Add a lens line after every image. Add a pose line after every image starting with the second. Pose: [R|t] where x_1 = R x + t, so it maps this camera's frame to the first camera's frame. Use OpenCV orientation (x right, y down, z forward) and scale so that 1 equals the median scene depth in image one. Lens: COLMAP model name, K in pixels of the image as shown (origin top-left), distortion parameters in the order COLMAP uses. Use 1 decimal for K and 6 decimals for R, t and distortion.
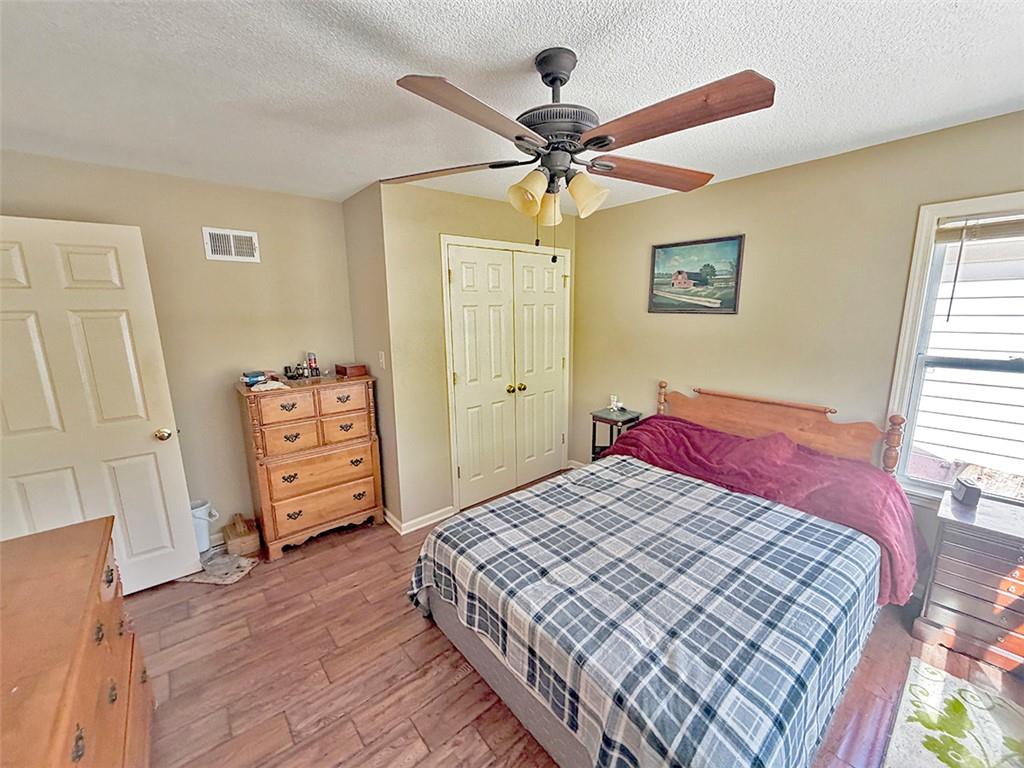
lens RADIAL K [[409.2, 0, 508.5], [0, 409.2, 386.3], [0, 0, 1]] dist [-0.004282, -0.000449]
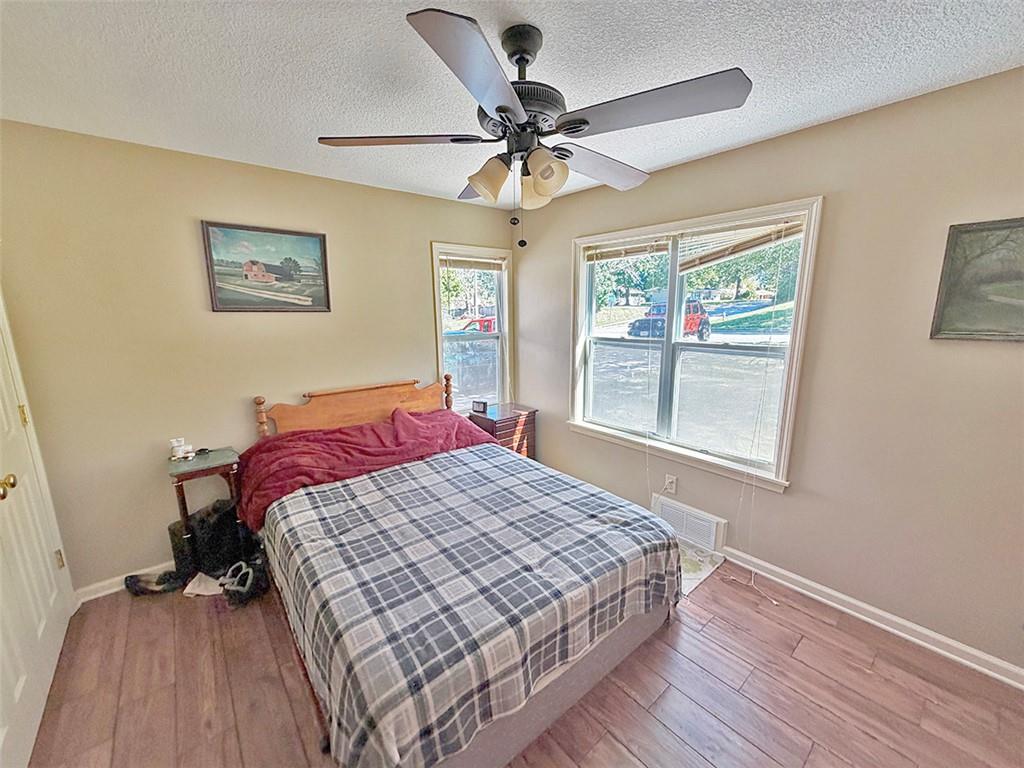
lens RADIAL K [[409.2, 0, 509.5], [0, 409.2, 386.4], [0, 0, 1]] dist [-0.004282, -0.000449]
pose [[-0.000081, -0.171346, 0.985211, -0.520446], [0.199540, 0.965395, 0.167916, -0.085452], [-0.979890, 0.196602, 0.034112, 0.608254]]
